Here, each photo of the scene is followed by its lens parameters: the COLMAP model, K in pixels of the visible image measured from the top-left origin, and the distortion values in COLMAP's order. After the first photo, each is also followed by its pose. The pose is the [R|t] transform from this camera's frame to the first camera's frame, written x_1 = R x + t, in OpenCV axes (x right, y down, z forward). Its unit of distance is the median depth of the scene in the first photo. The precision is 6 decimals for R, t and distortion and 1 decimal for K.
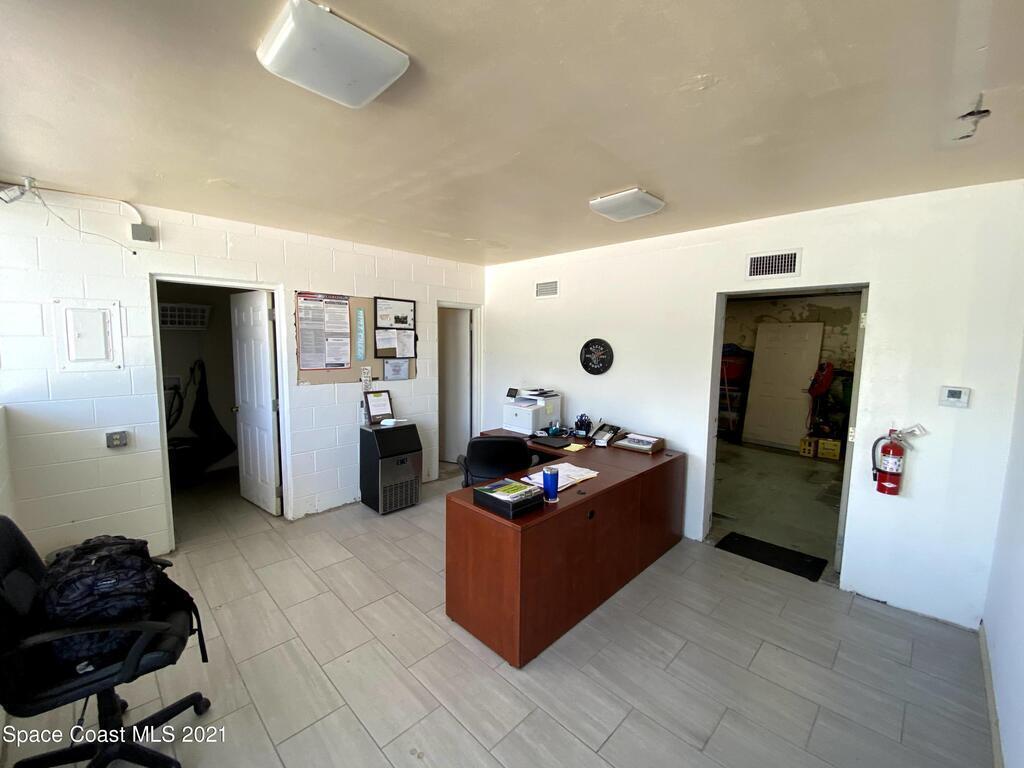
lens RADIAL K [[418.7, 0, 518.5], [0, 418.7, 381.6], [0, 0, 1]] dist [-0.002762, -0.005872]
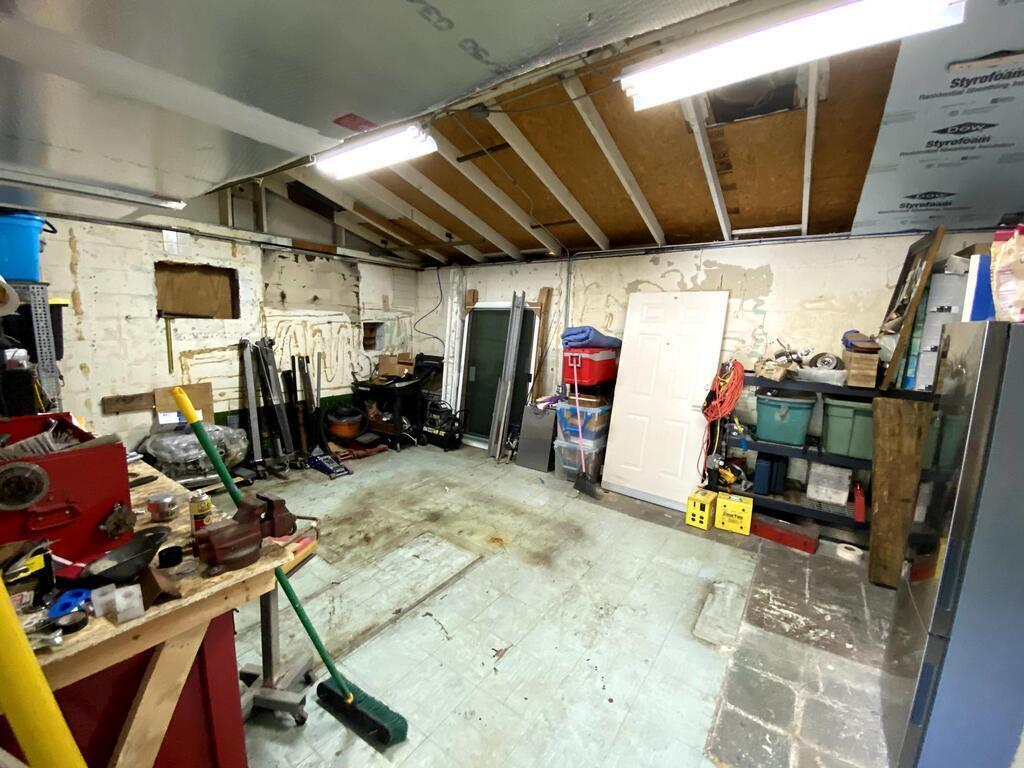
lens RADIAL K [[418.7, 0, 506.5], [0, 418.7, 384.2], [0, 0, 1]] dist [-0.002762, -0.005872]
pose [[0.987231, -0.009976, 0.158985, 0.318516], [0.002601, 0.998914, 0.046529, -0.038309], [-0.159276, -0.045521, 0.986184, 0.450351]]
